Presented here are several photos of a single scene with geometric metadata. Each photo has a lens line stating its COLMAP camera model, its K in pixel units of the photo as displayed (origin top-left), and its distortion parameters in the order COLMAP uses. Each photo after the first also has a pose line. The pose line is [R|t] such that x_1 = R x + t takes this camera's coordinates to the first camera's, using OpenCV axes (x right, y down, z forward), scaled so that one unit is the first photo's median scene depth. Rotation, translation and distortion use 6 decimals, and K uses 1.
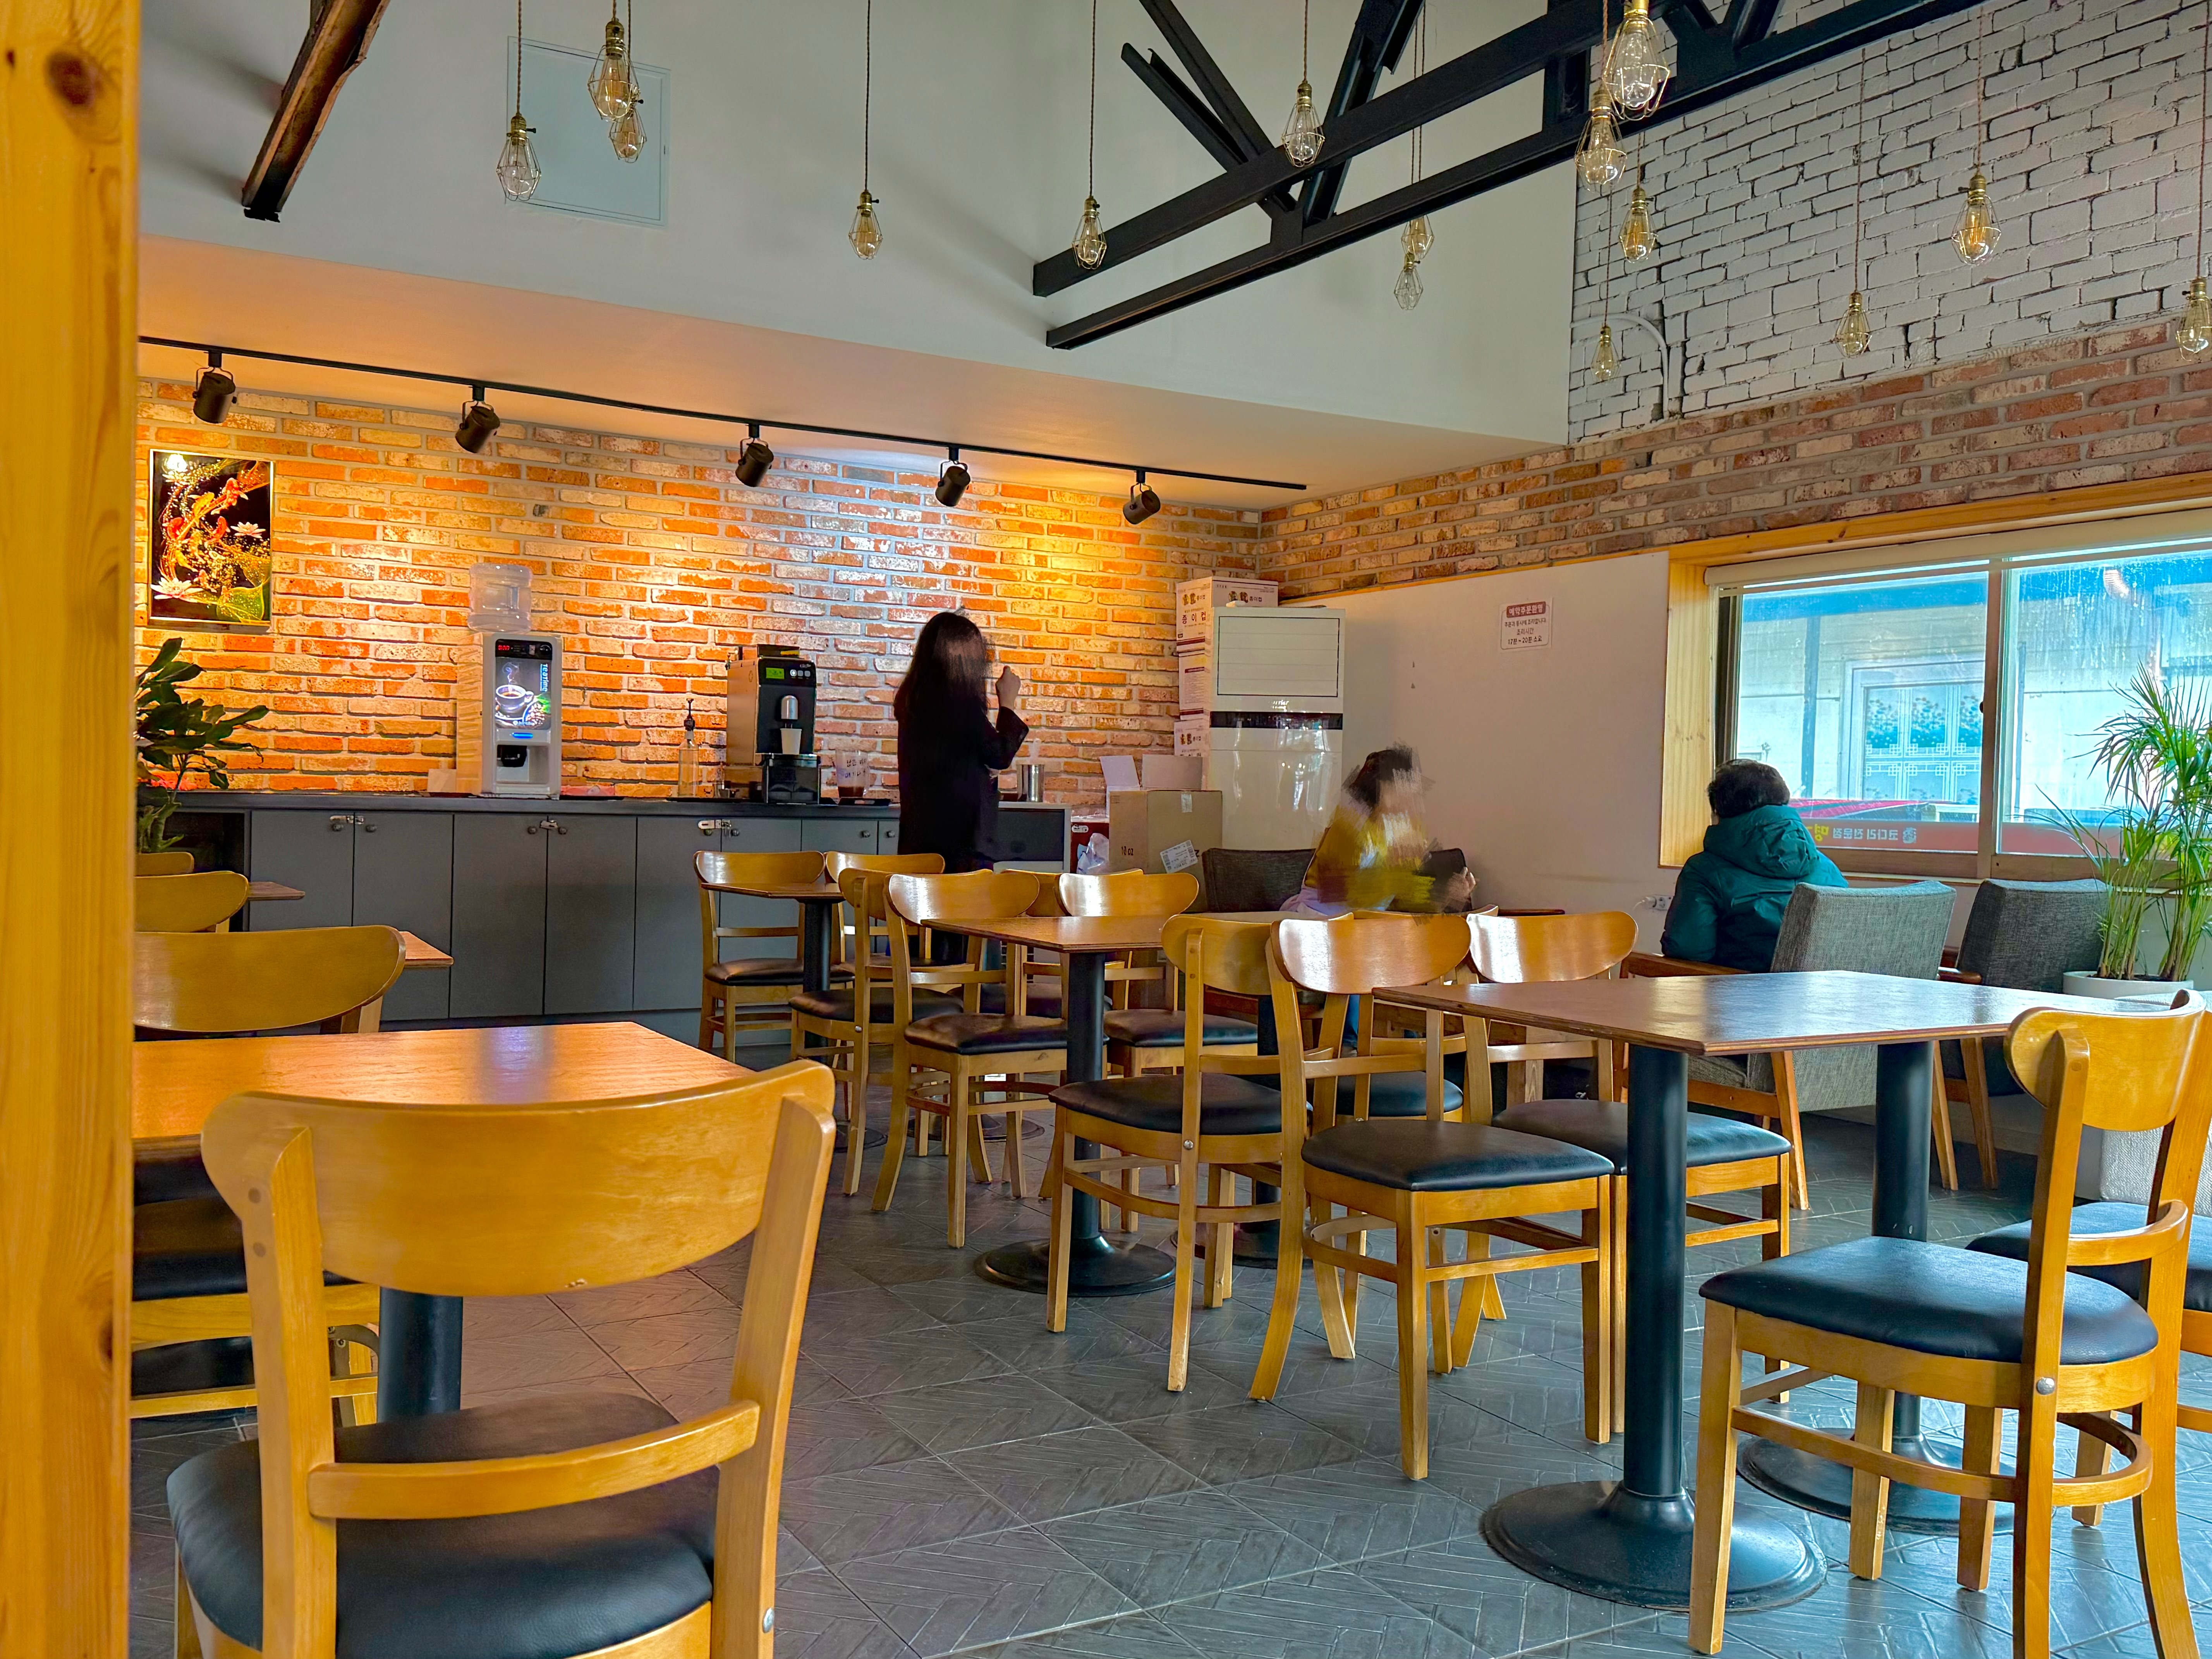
lens RADIAL K [[1932.3, 0, 1103.1], [0, 1932.3, 835.2], [0, 0, 1]] dist [-0.002434, 0.009397]
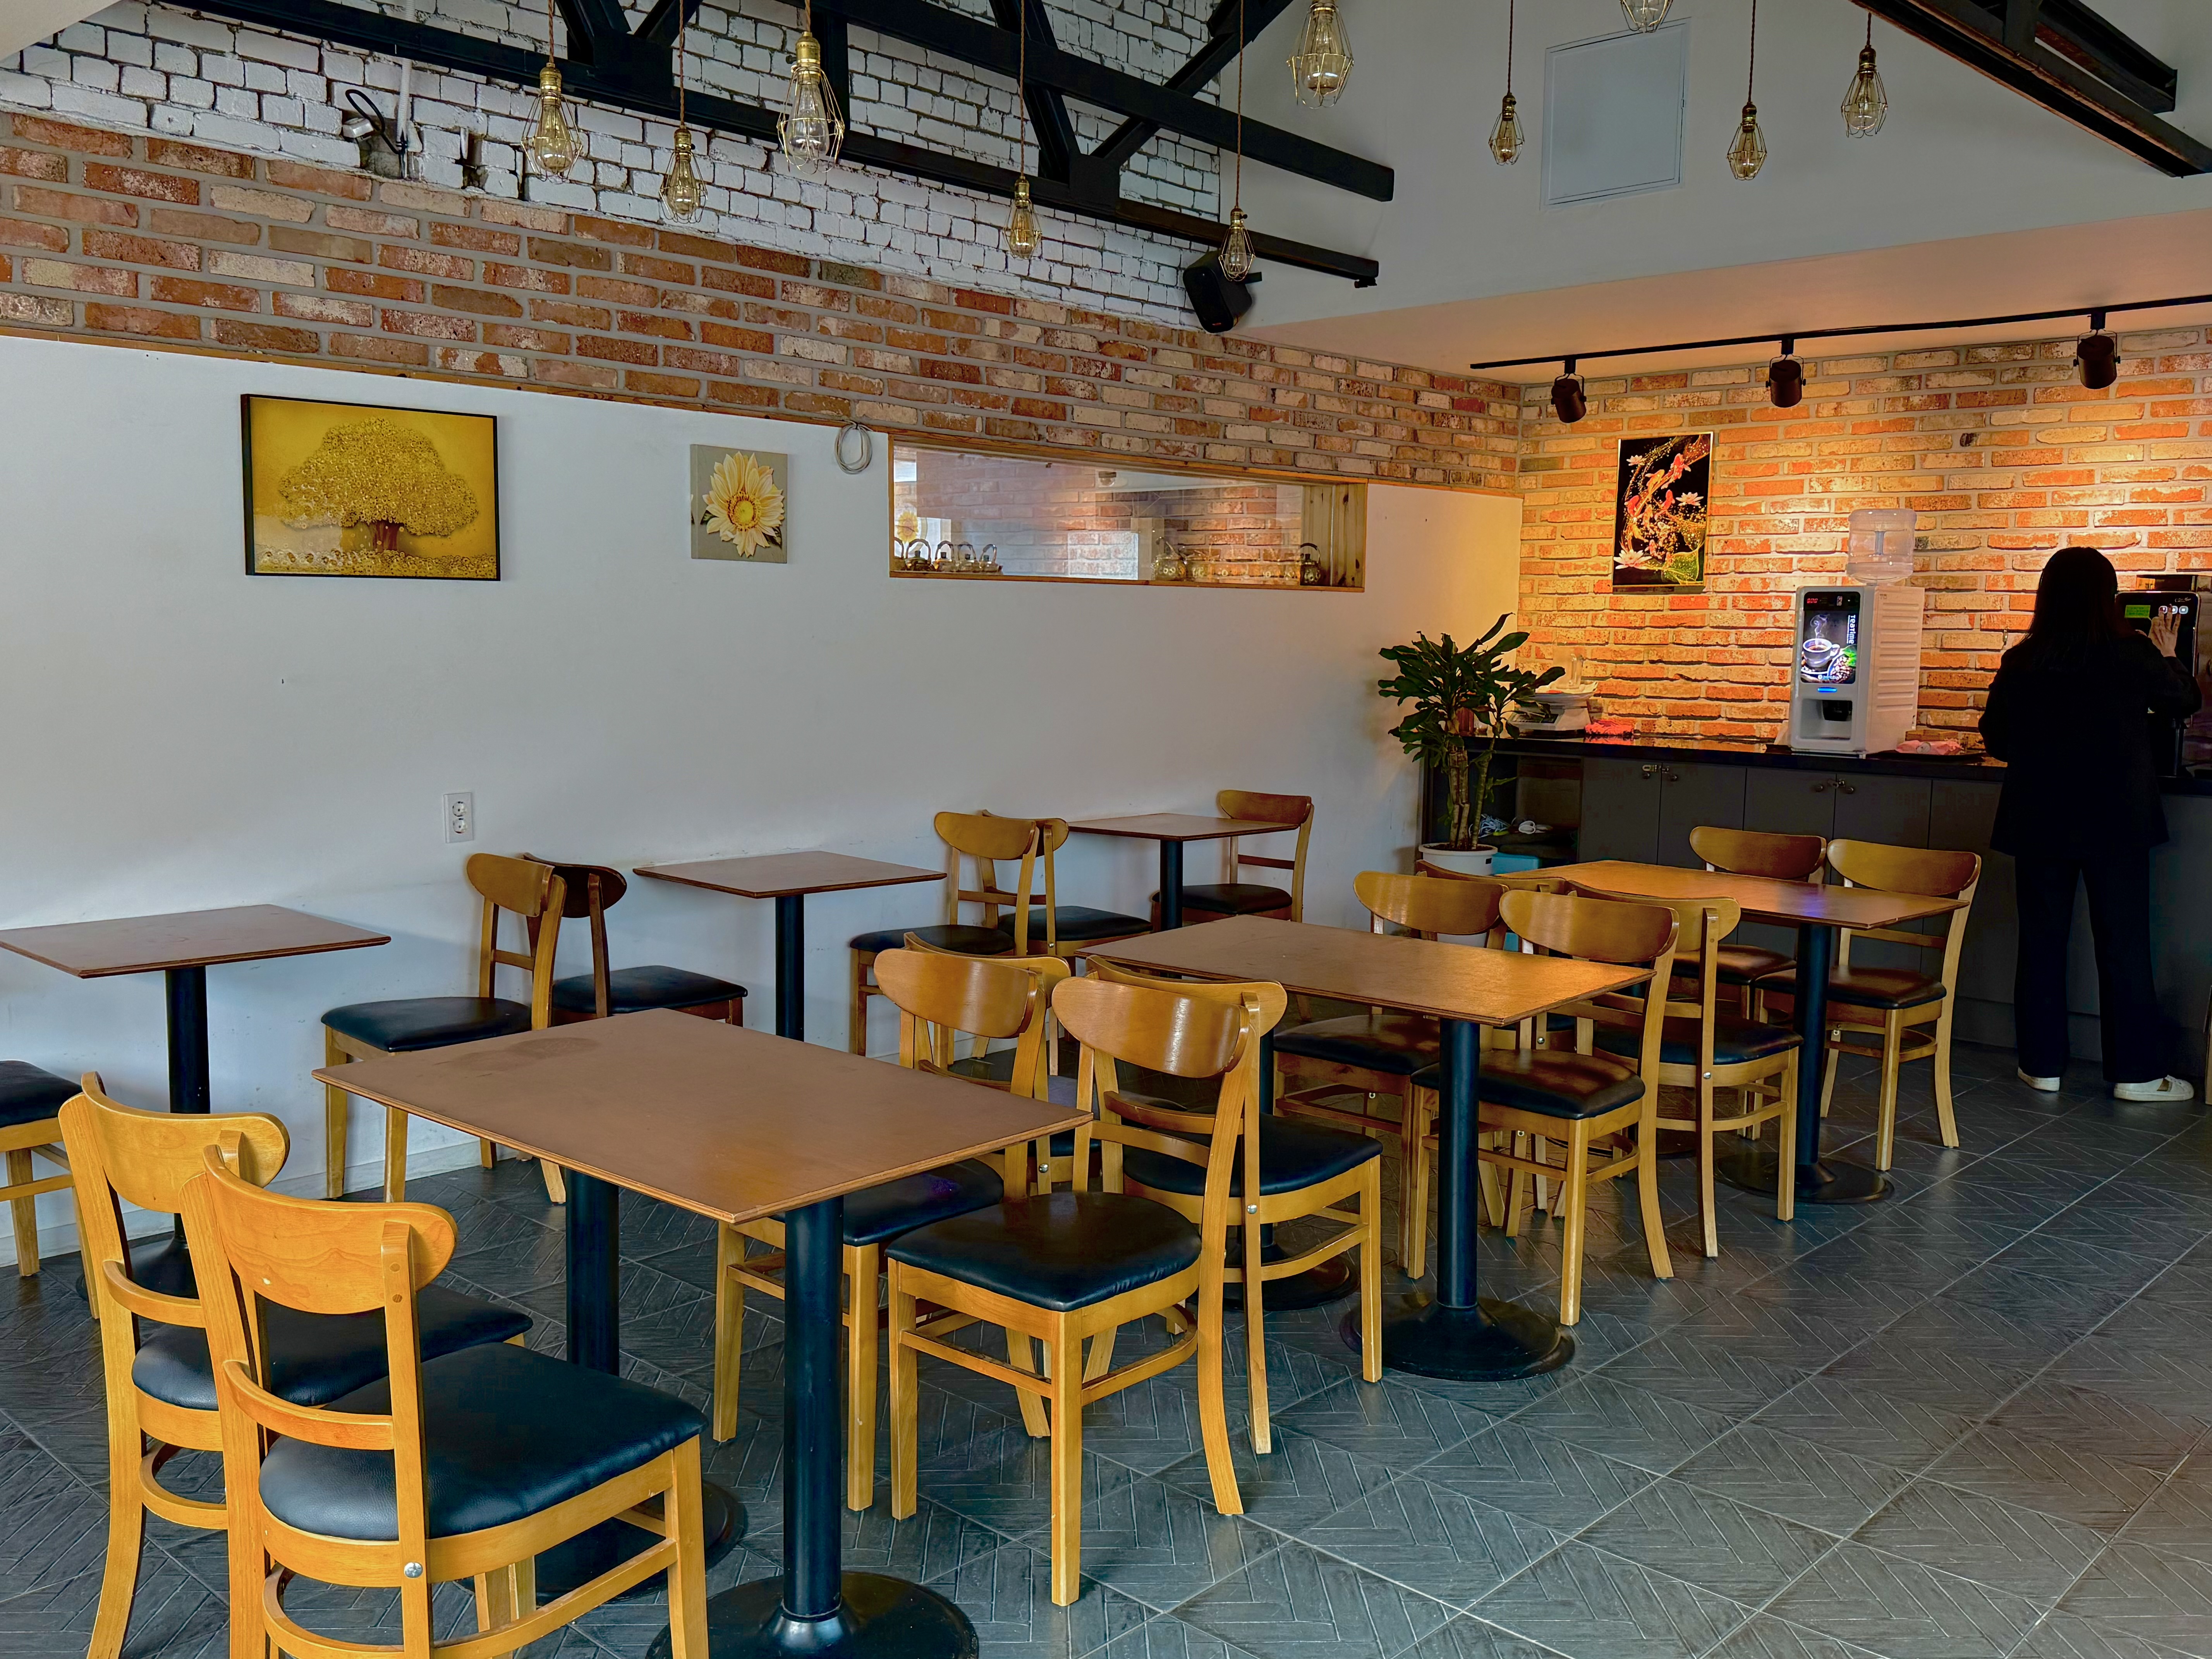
lens RADIAL K [[1932.3, 0, 1102.2], [0, 1932.3, 824.5], [0, 0, 1]] dist [-0.002434, 0.009397]
pose [[0.292006, 0.076836, -0.953325, 0.508474], [-0.017144, 0.997028, 0.075107, -0.048688], [0.956263, -0.005588, 0.292455, 0.346366]]
